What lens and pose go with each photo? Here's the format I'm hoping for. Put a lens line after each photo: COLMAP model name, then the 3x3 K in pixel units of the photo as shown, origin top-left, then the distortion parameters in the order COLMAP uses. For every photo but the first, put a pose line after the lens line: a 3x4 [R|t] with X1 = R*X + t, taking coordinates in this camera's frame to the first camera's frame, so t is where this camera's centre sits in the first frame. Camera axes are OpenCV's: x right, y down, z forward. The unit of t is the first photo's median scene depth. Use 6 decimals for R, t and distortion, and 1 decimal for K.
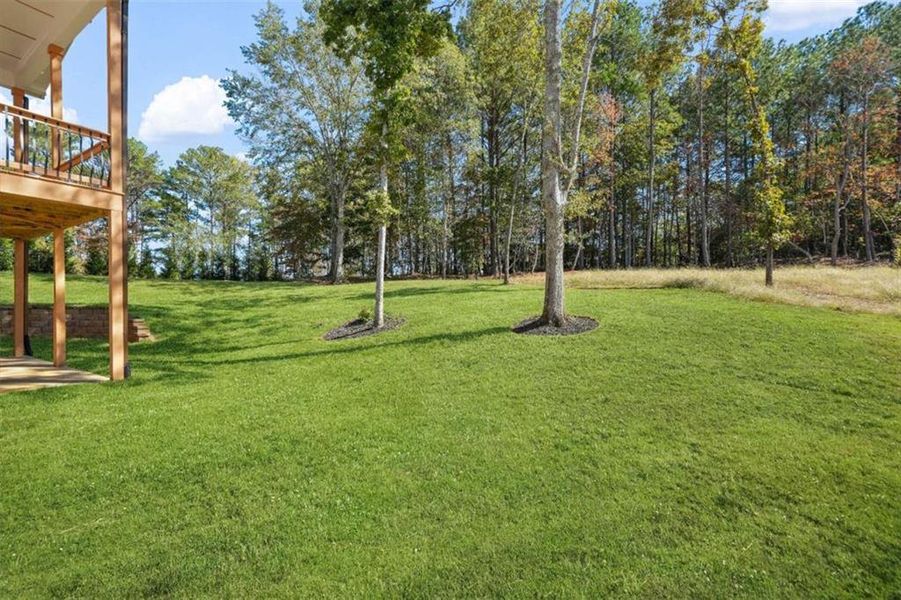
lens RADIAL K [[401.2, 0, 440.3], [0, 401.2, 301.6], [0, 0, 1]] dist [0.014934, 0.000158]
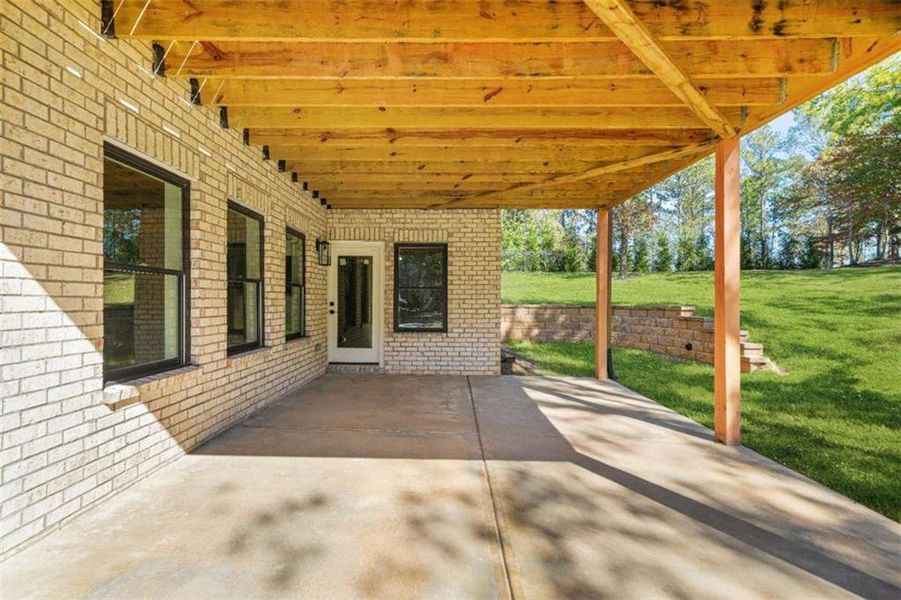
lens RADIAL K [[401.2, 0, 440.3], [0, 401.2, 301.6], [0, 0, 1]] dist [0.014934, 0.000158]
pose [[0.541715, 0.007563, -0.840528, -0.266676], [-0.003908, 0.999971, 0.006479, 0.000195], [0.840553, -0.000225, 0.541729, 0.177405]]
